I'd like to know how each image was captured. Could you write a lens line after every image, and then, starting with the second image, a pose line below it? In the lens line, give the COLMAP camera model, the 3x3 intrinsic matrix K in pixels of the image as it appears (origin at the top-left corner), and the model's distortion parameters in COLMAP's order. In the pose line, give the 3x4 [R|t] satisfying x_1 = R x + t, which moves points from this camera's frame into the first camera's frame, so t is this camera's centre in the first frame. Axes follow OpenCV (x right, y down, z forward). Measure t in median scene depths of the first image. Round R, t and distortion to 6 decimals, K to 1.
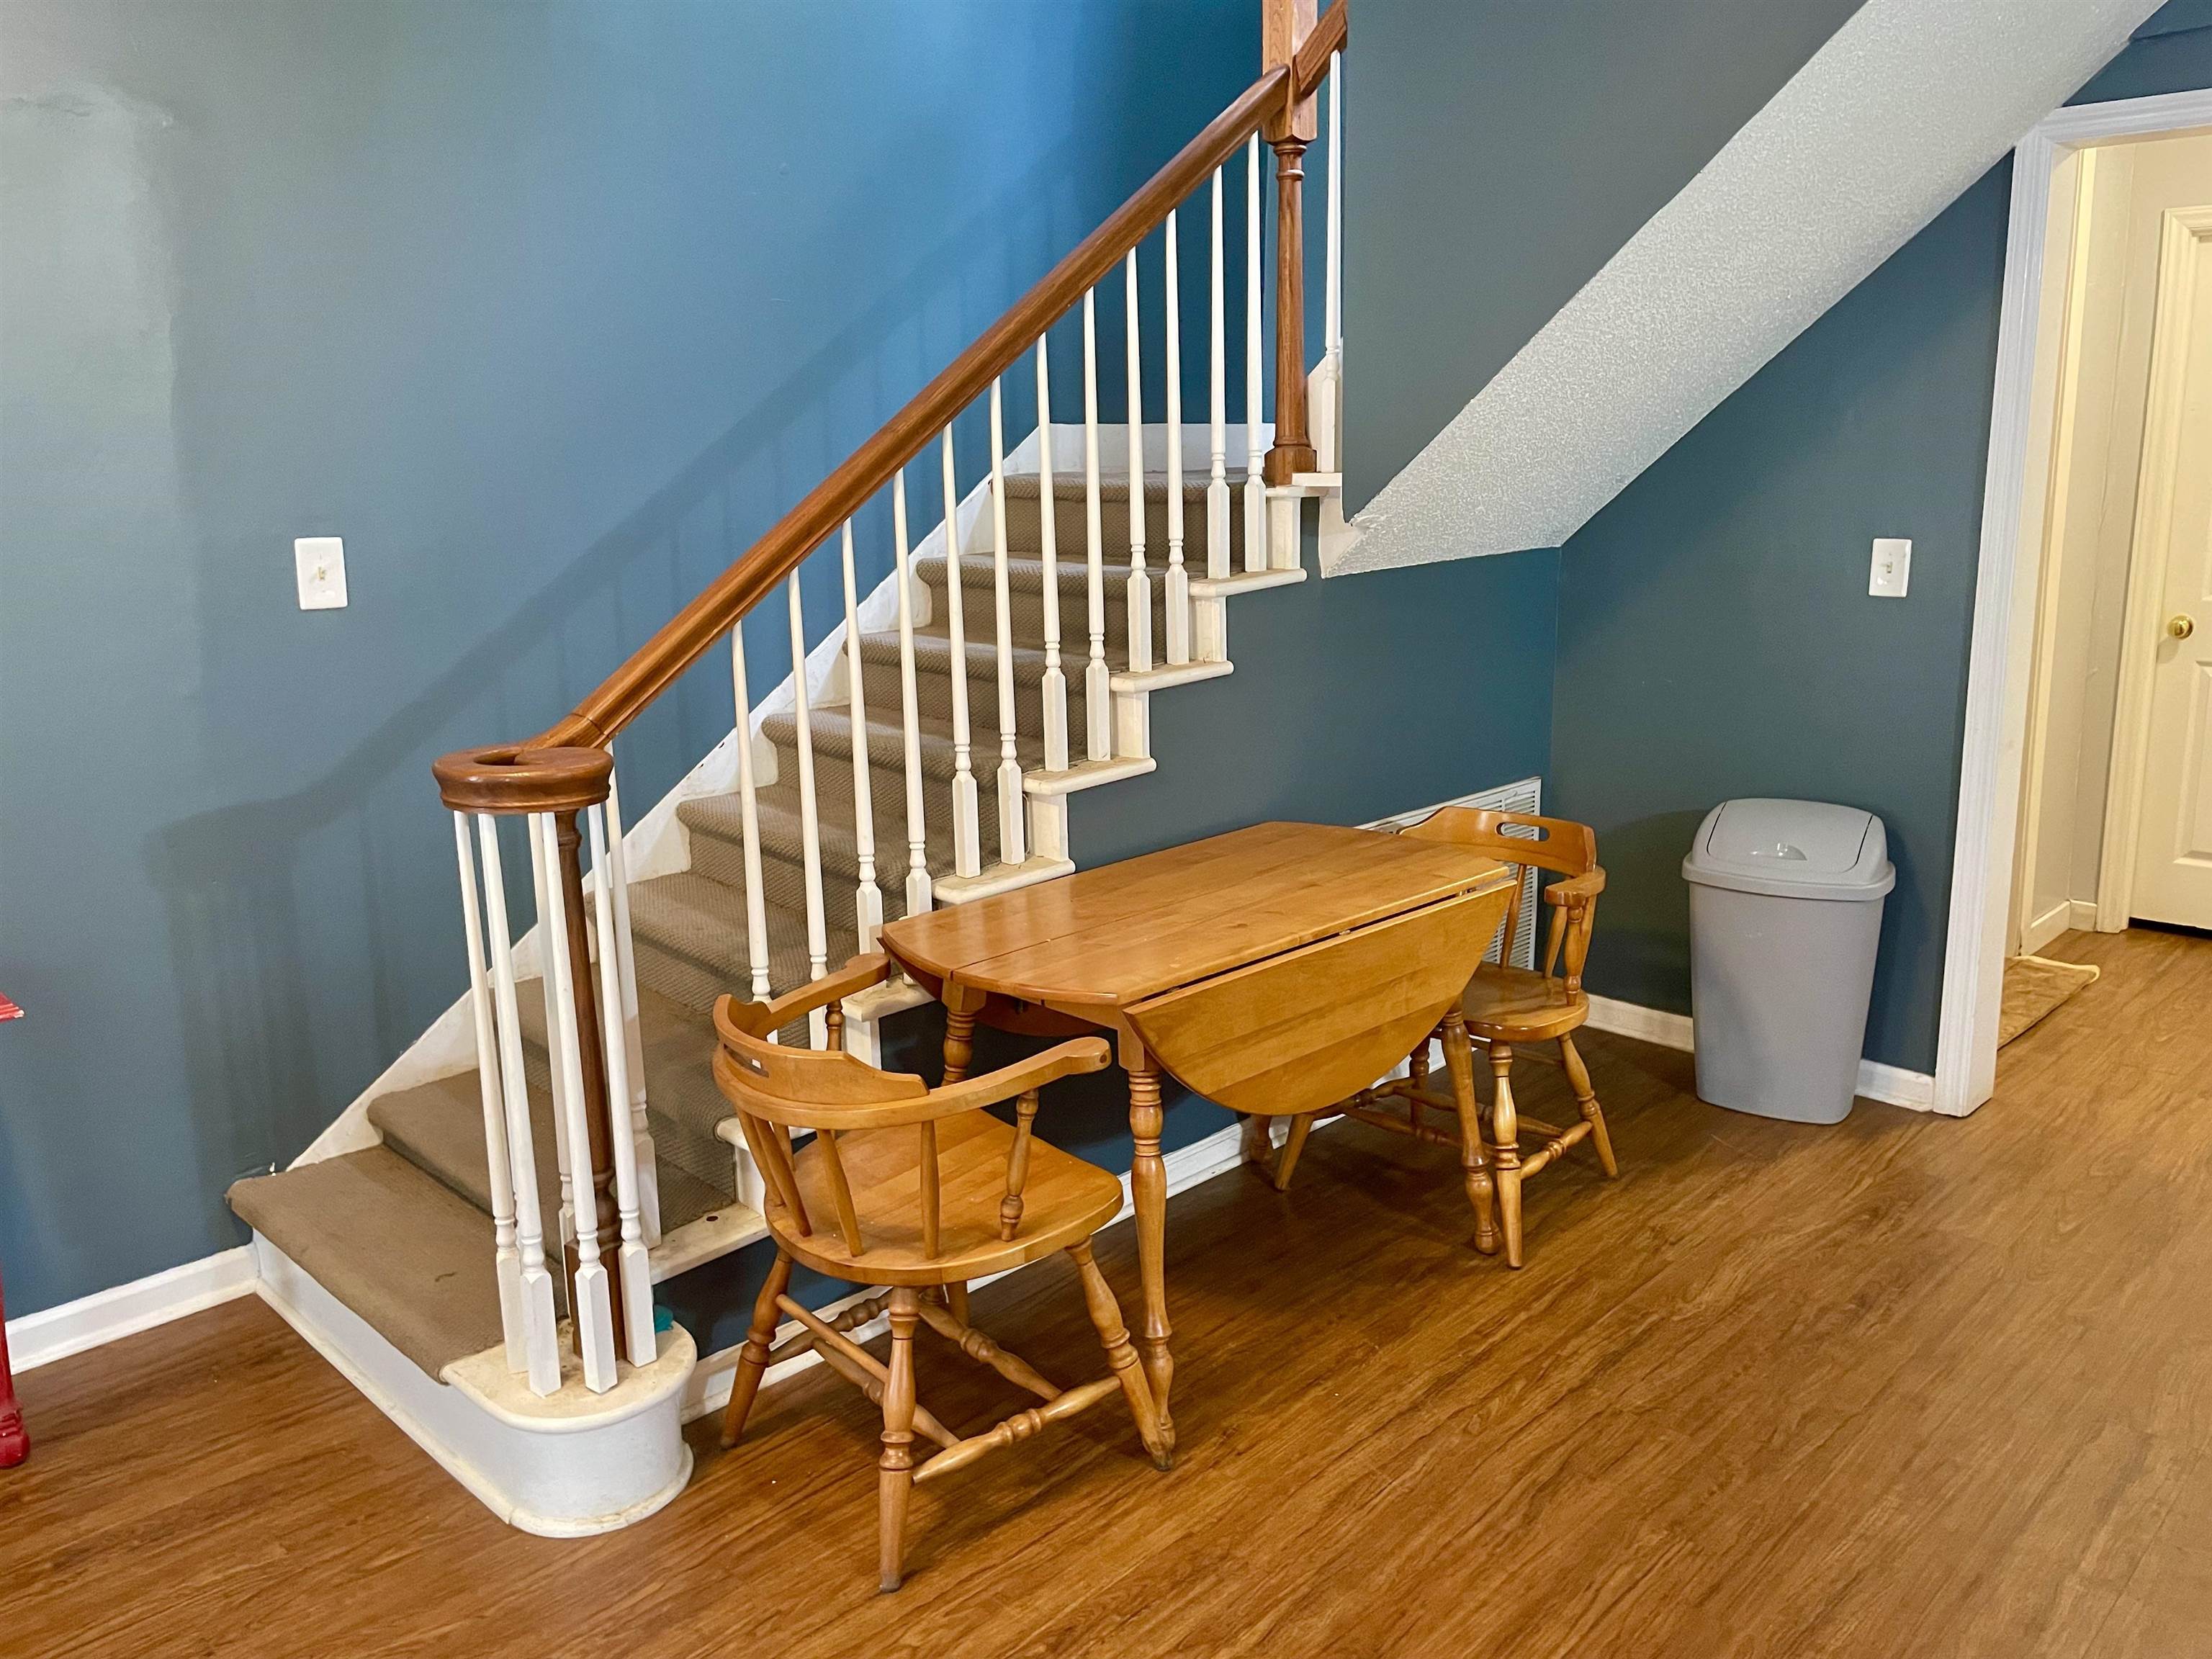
lens RADIAL K [[1691.0, 0, 1113.5], [0, 1691.0, 824.1], [0, 0, 1]] dist [0.045210, -0.028146]
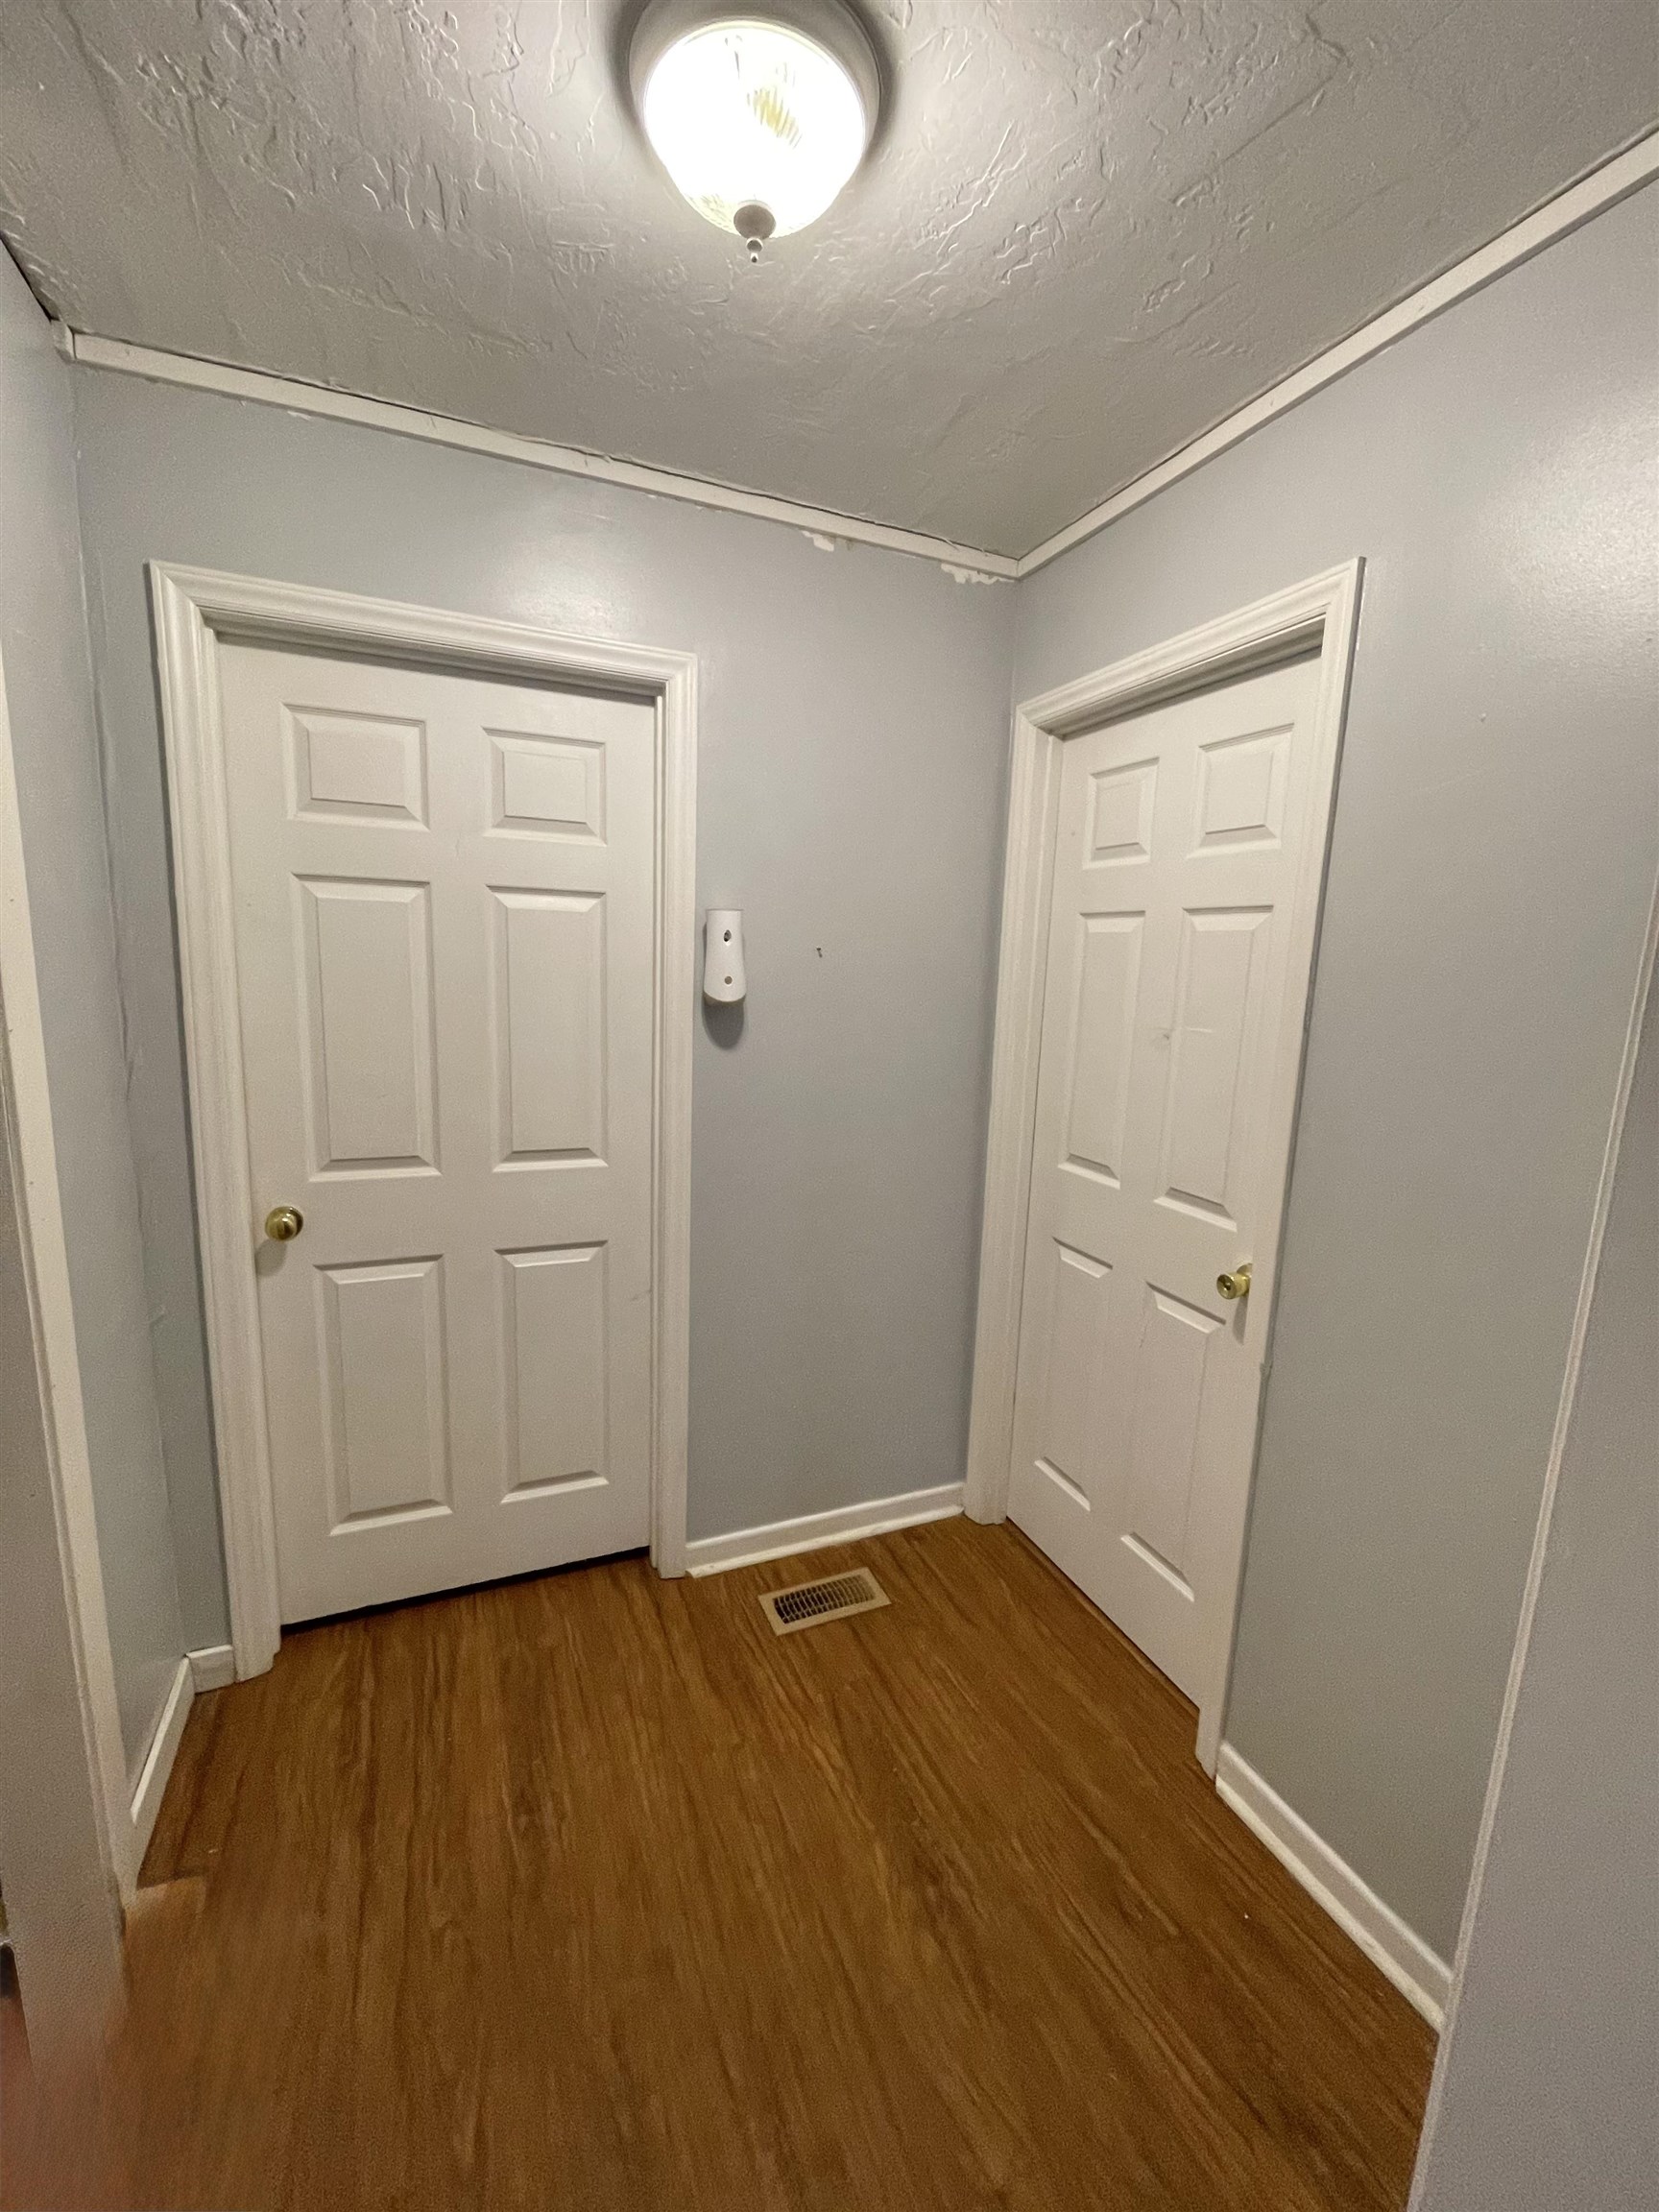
lens RADIAL K [[887.8, 0, 833.2], [0, 887.8, 1095.9], [0, 0, 1]] dist [-0.003810, -0.000251]
pose [[0.365521, -0.103282, 0.925055, 0.377542], [0.145697, 0.987923, 0.052731, -0.151741], [-0.919329, 0.115504, 0.376155, 0.654746]]
